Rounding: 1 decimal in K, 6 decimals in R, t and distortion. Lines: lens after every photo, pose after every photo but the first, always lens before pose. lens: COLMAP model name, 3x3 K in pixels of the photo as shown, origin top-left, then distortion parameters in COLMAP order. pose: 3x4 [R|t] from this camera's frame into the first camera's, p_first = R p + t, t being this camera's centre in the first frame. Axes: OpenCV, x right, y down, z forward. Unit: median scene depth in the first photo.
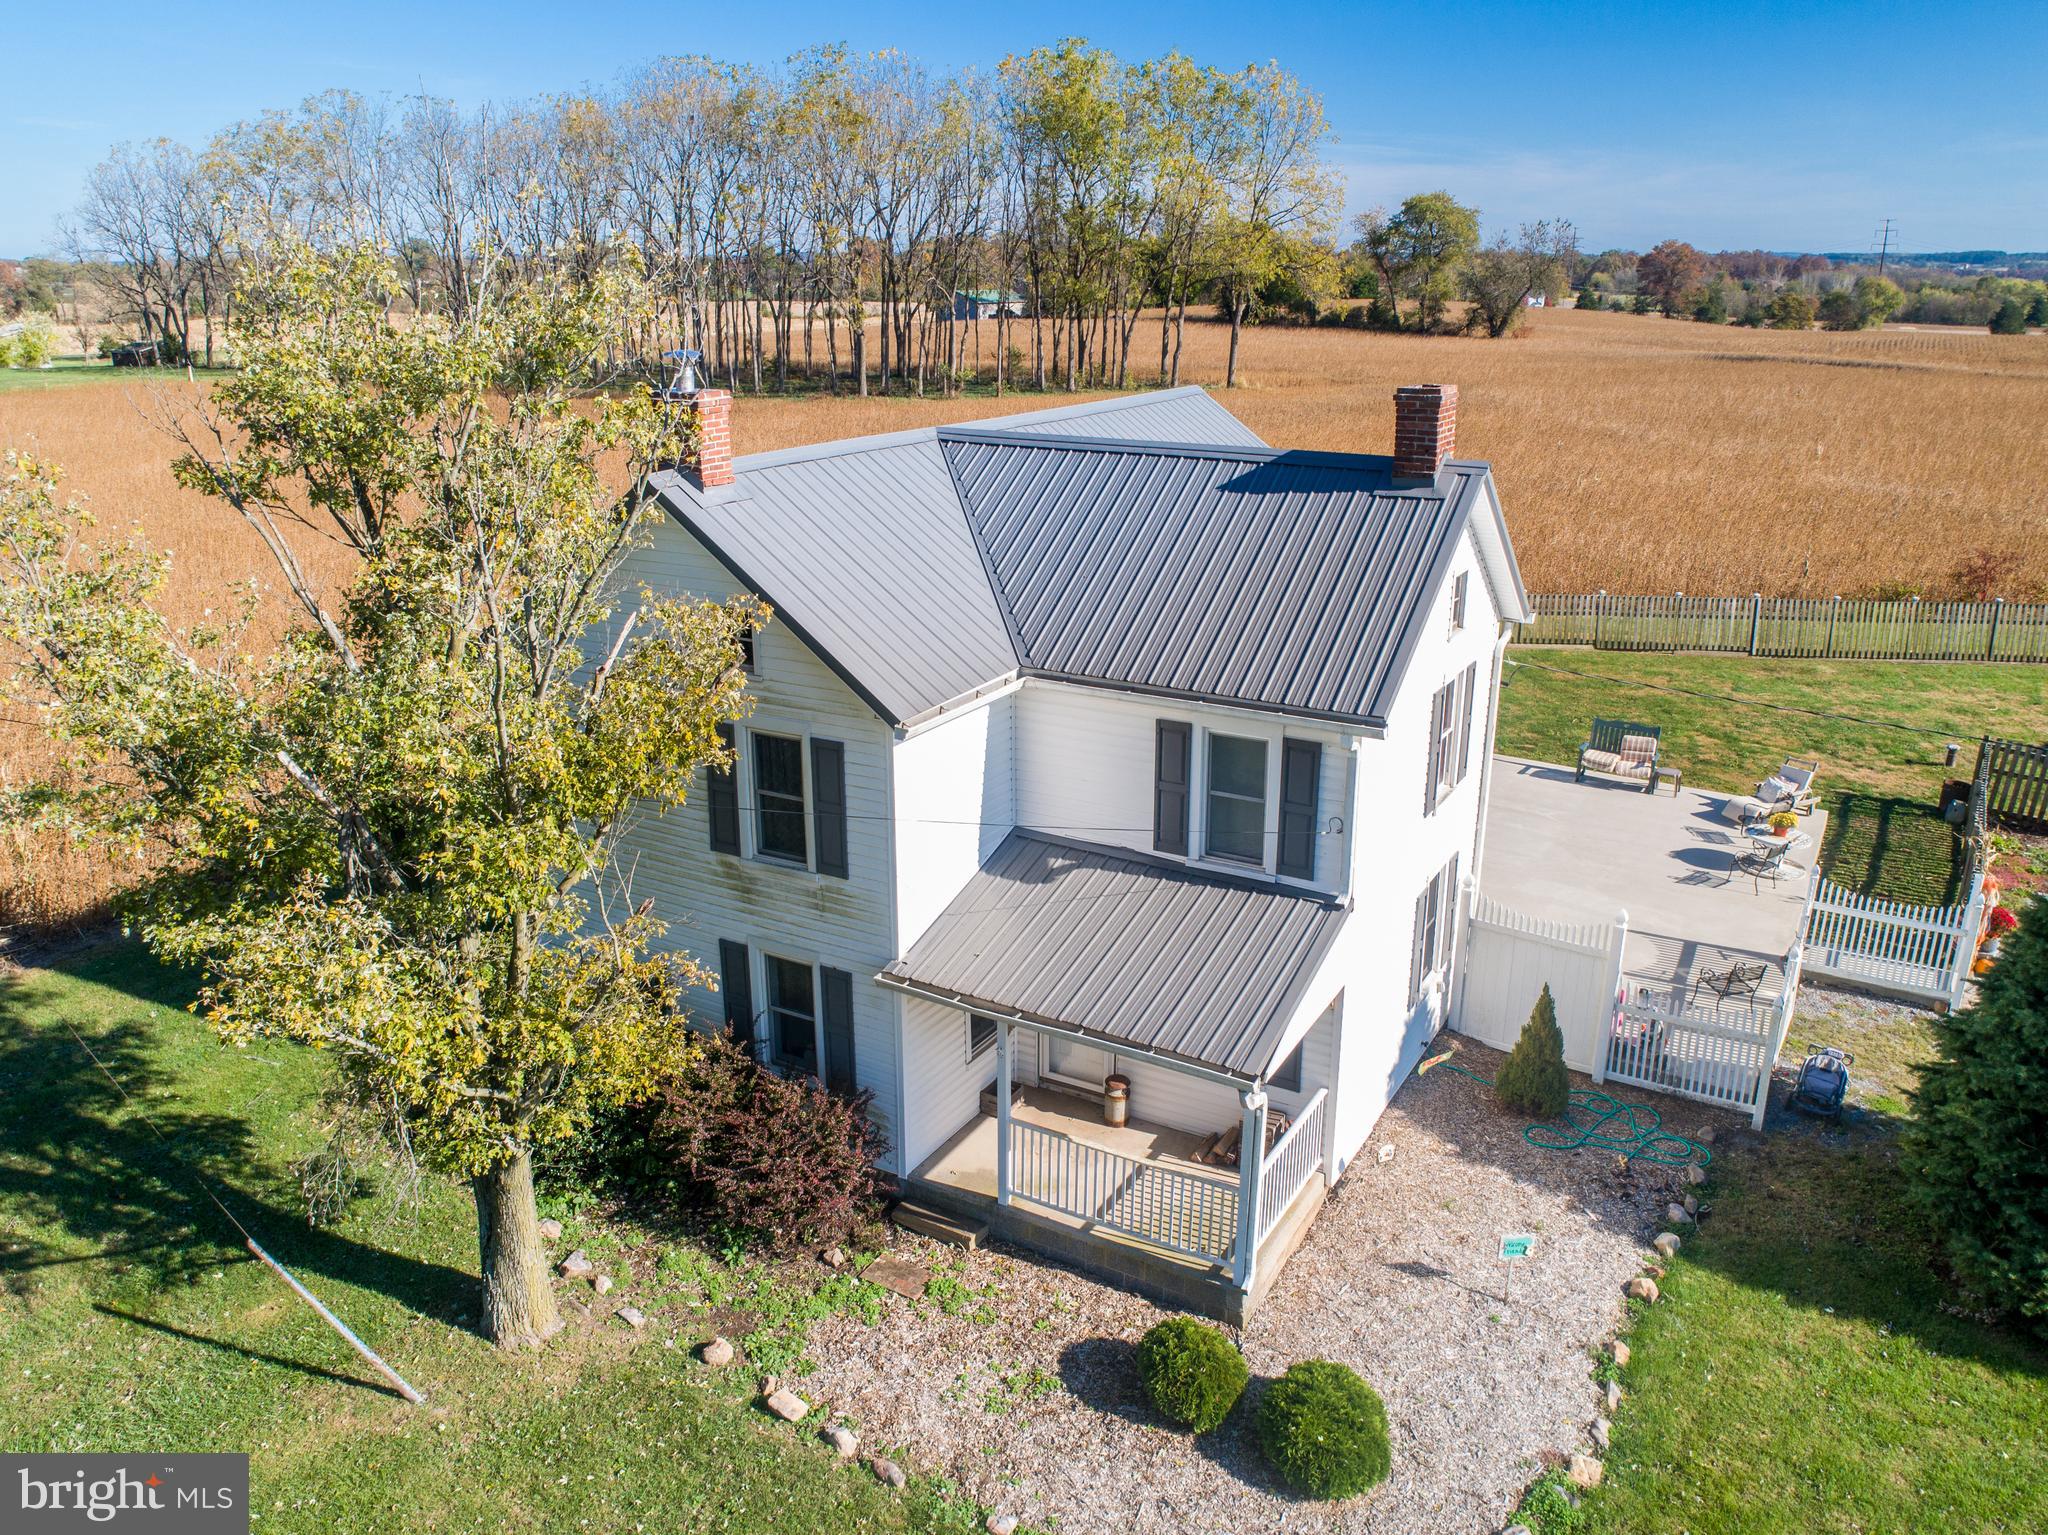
lens RADIAL K [[1549.1, 0, 1023.8], [0, 1549.1, 772.4], [0, 0, 1]] dist [-0.025379, 0.012745]
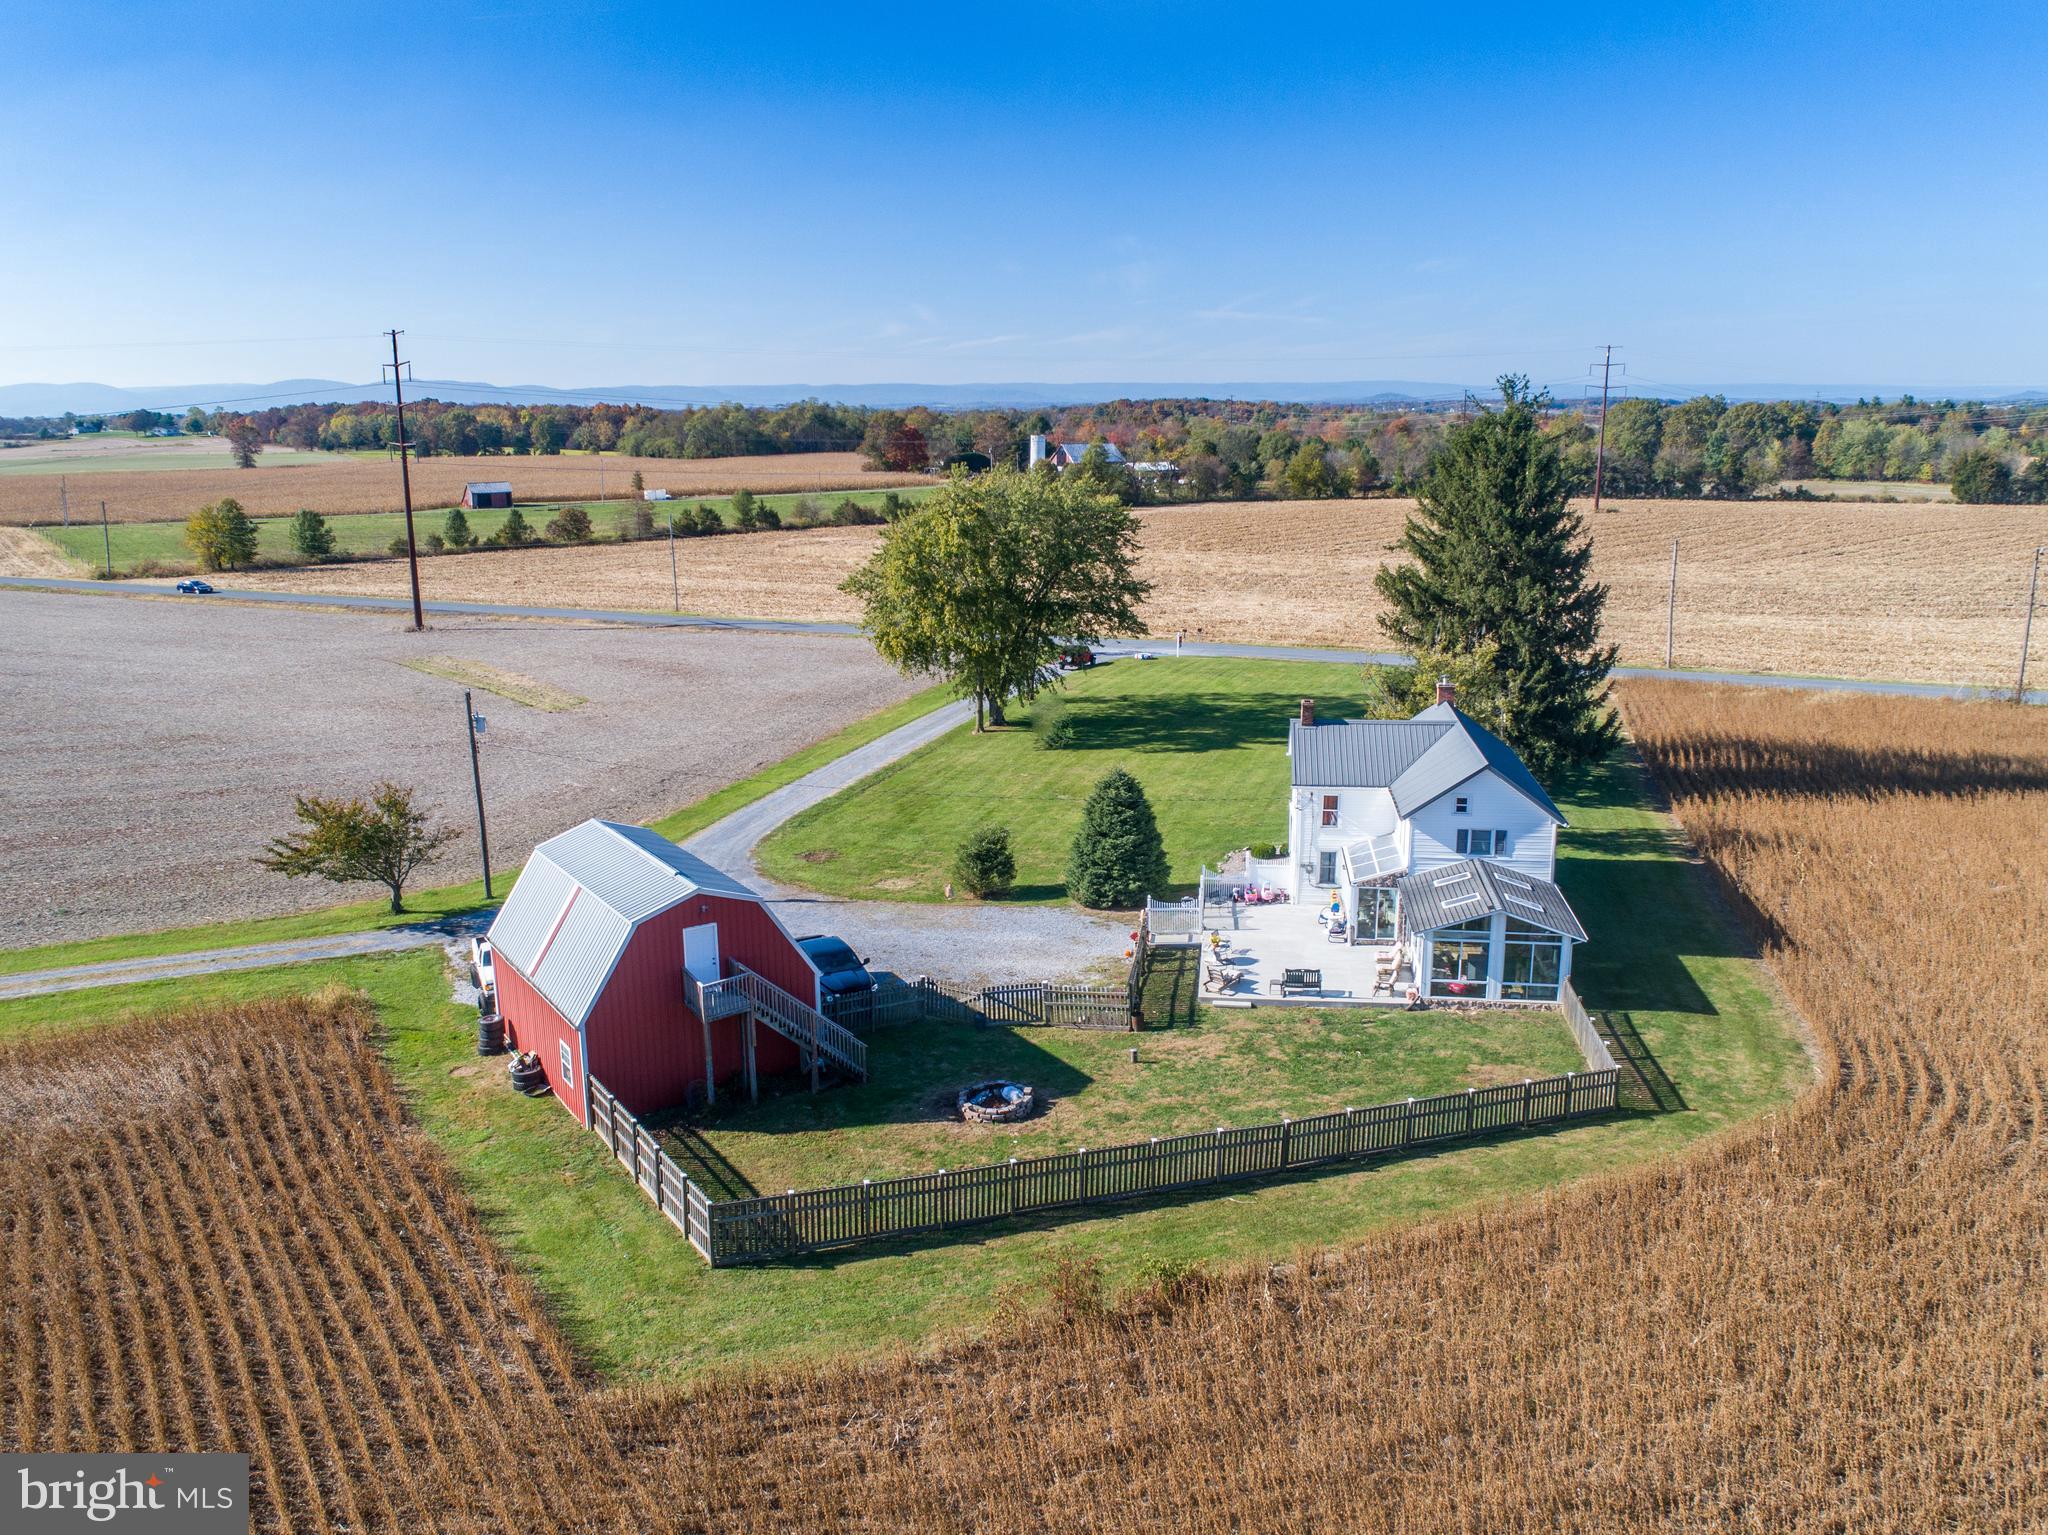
lens RADIAL K [[1549.1, 0, 1023.5], [0, 1549.1, 768.9], [0, 0, 1]] dist [-0.025379, 0.012745]
pose [[-0.925494, 0.093862, -0.366948, 2.404533], [-0.107270, 0.864188, 0.491602, -1.984888], [0.363255, 0.494338, -0.789732, 3.929169]]
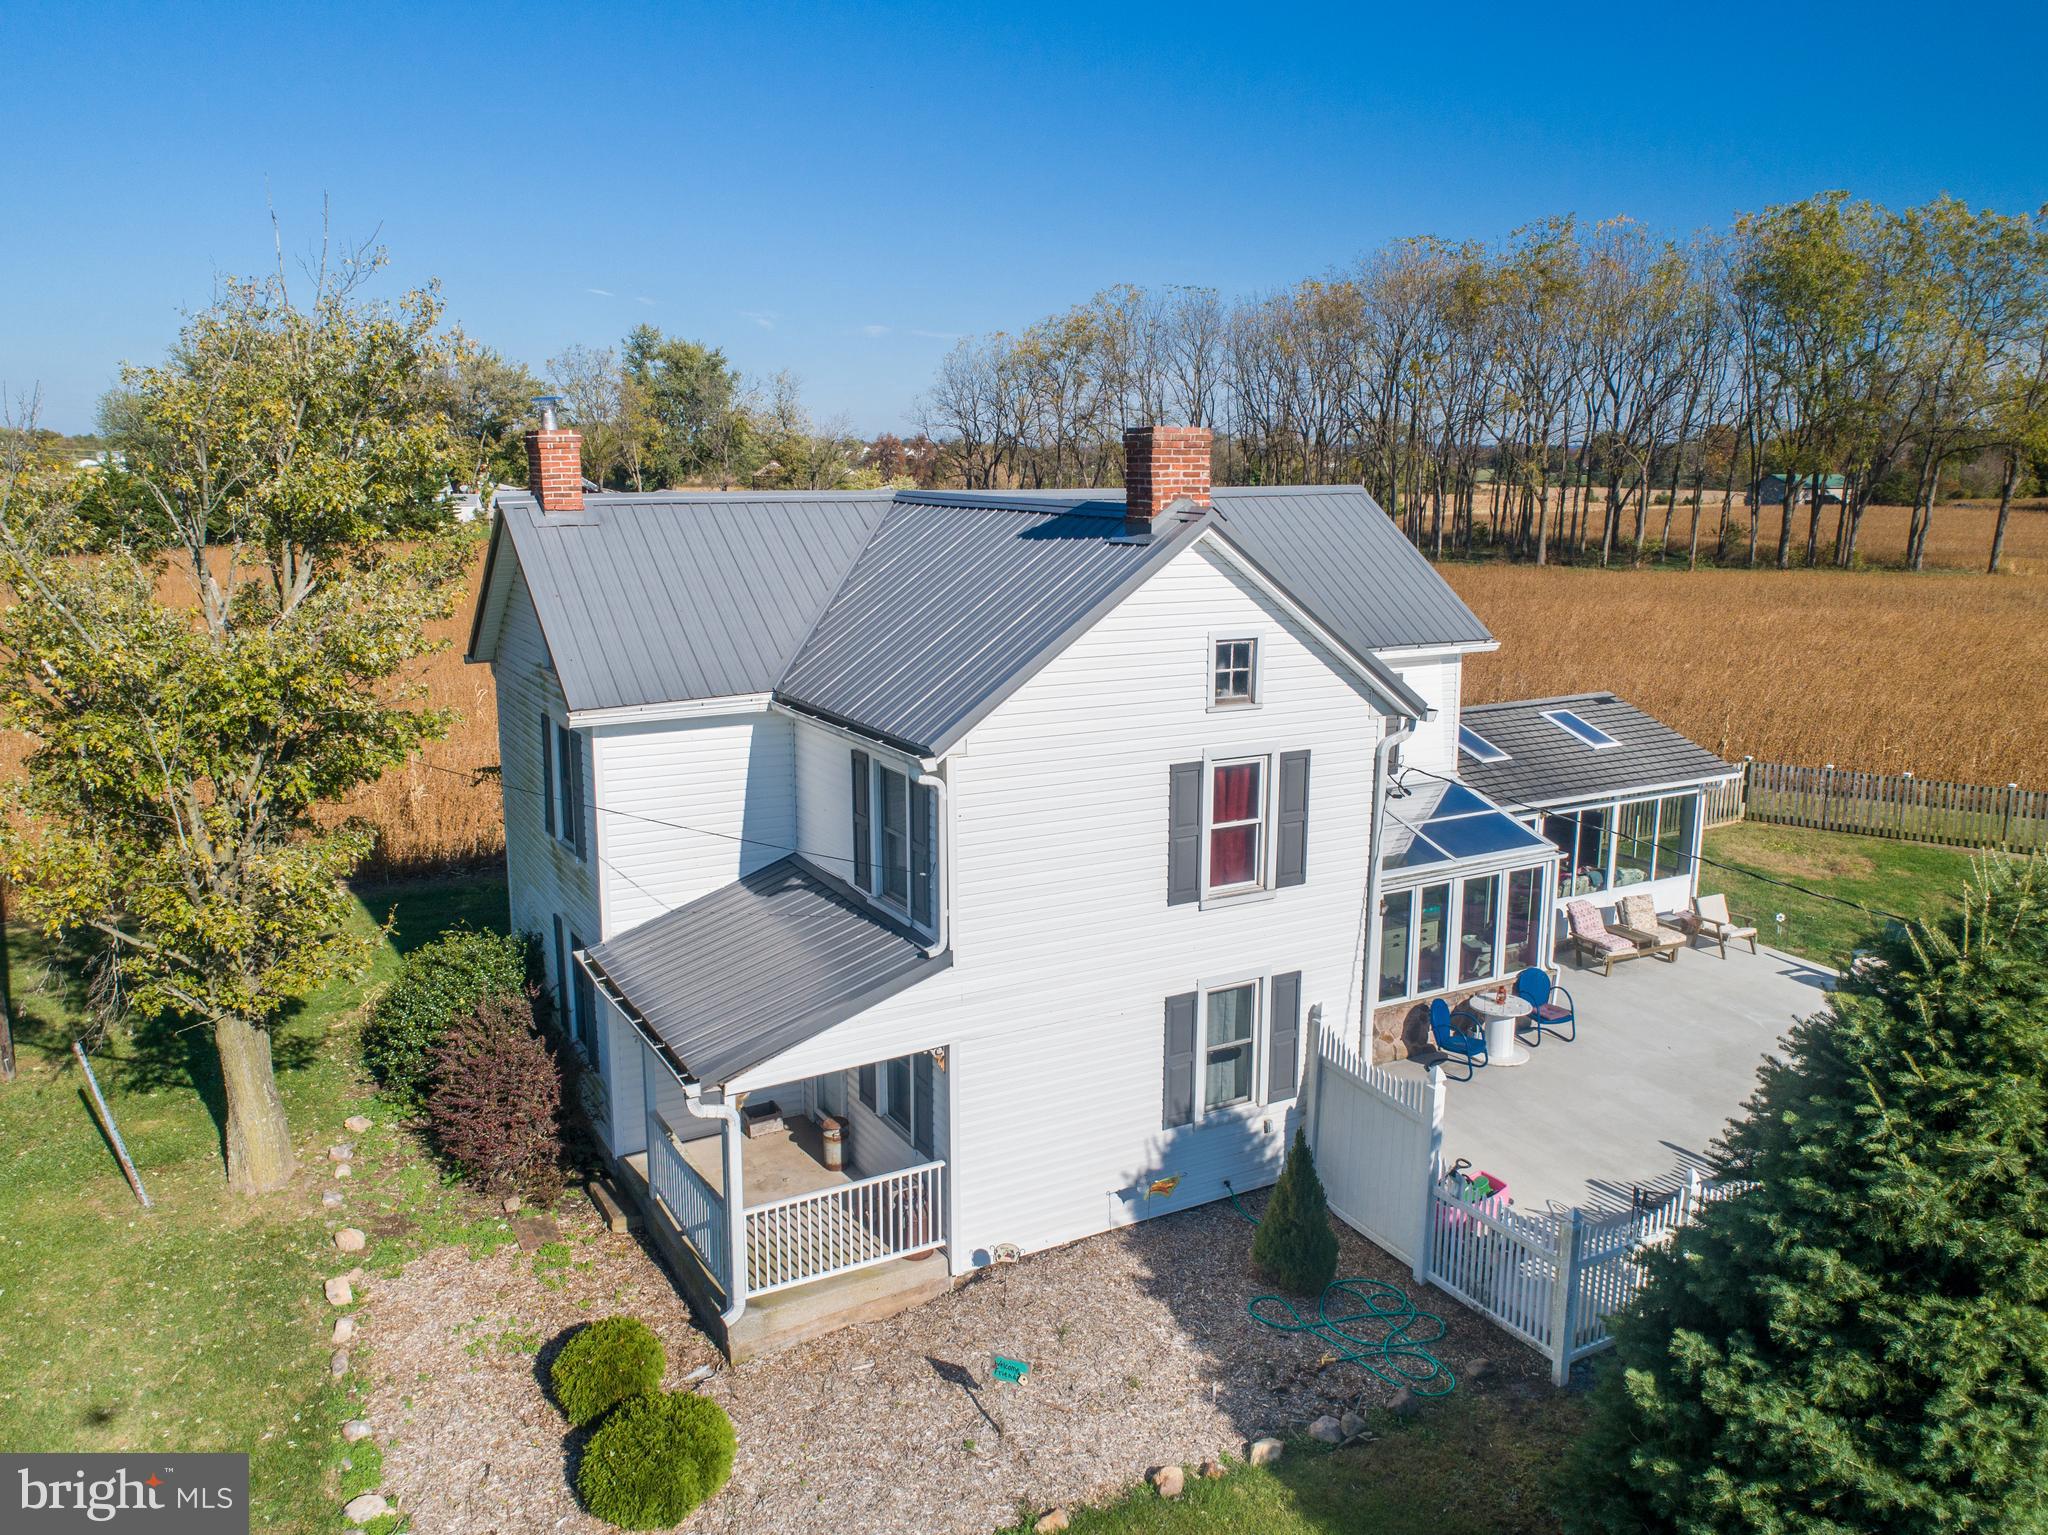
lens RADIAL K [[1549.1, 0, 1019.9], [0, 1549.1, 766.0], [0, 0, 1]] dist [-0.025379, 0.012745]
pose [[0.861394, 0.103668, -0.497246, 0.652791], [-0.161817, 0.983953, -0.075182, 0.033183], [0.481473, 0.145225, 0.864346, 0.179630]]
